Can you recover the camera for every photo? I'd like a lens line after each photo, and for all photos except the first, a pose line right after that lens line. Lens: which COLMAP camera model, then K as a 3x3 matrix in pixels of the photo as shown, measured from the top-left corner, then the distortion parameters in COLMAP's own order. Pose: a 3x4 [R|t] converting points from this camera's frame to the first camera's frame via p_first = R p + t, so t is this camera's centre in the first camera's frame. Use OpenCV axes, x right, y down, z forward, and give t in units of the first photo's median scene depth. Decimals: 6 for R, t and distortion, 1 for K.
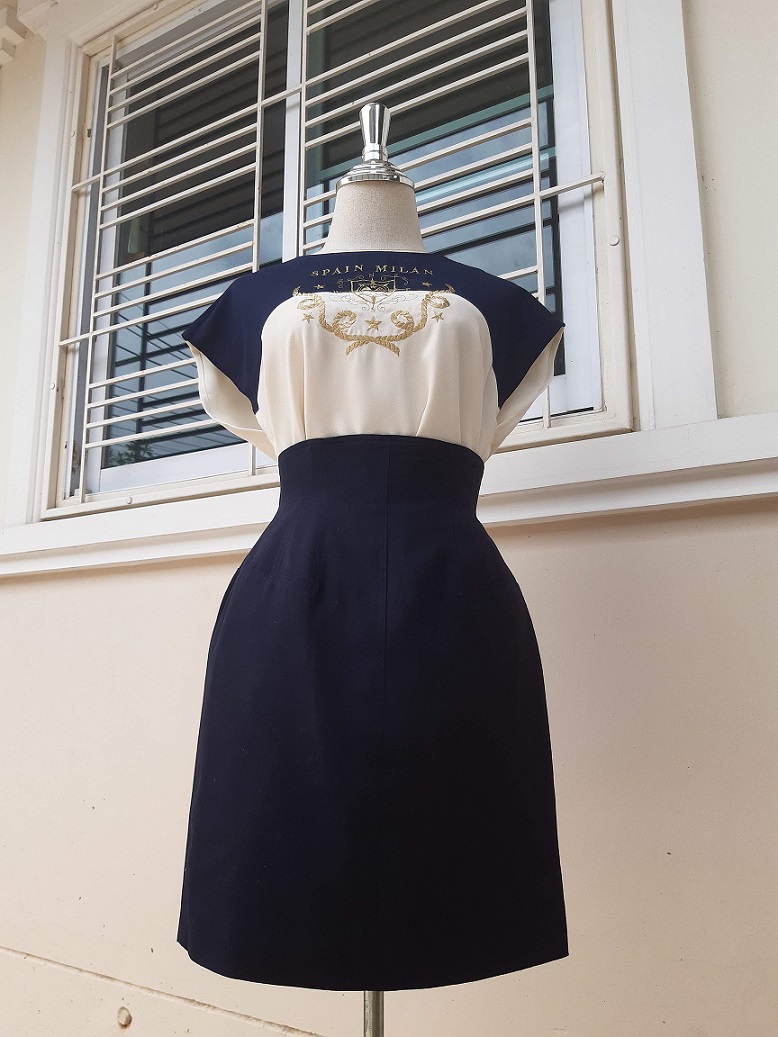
lens RADIAL K [[807.9, 0, 402.7], [0, 807.9, 529.1], [0, 0, 1]] dist [0.099446, -0.189154]
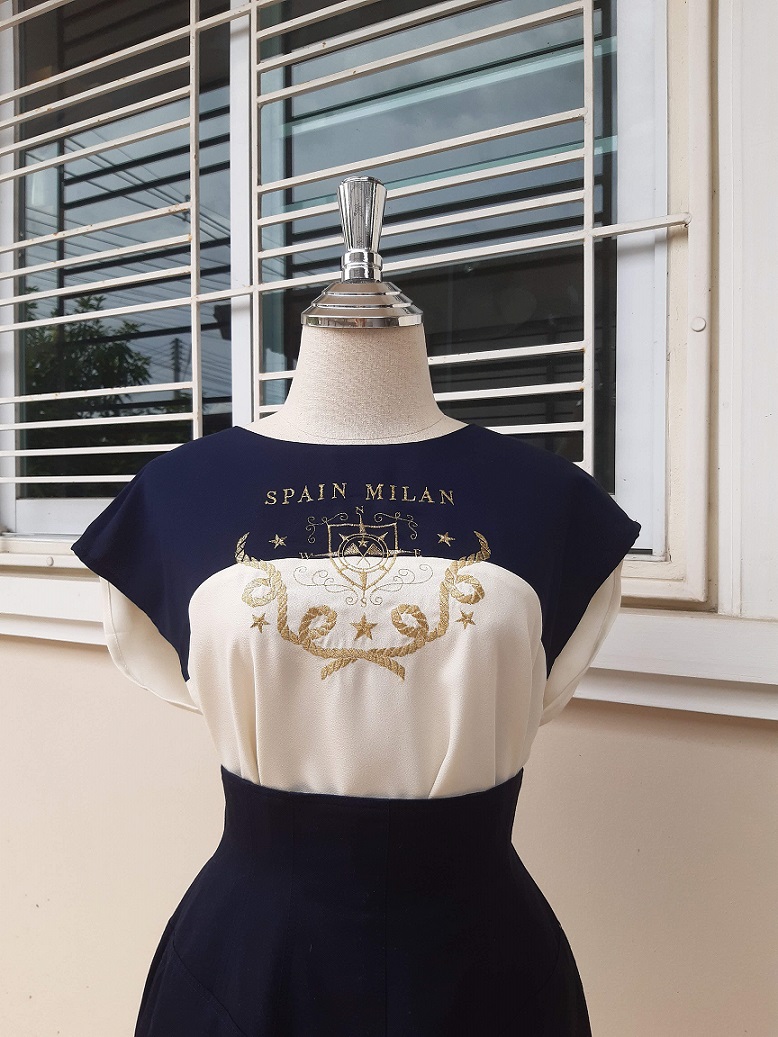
lens RADIAL K [[807.9, 0, 402.7], [0, 807.9, 529.1], [0, 0, 1]] dist [0.099446, -0.189154]
pose [[0.999469, 0.002561, 0.032494, -0.025955], [-0.009287, 0.977959, 0.208590, -0.447714], [-0.031243, -0.208781, 0.977463, 0.388254]]
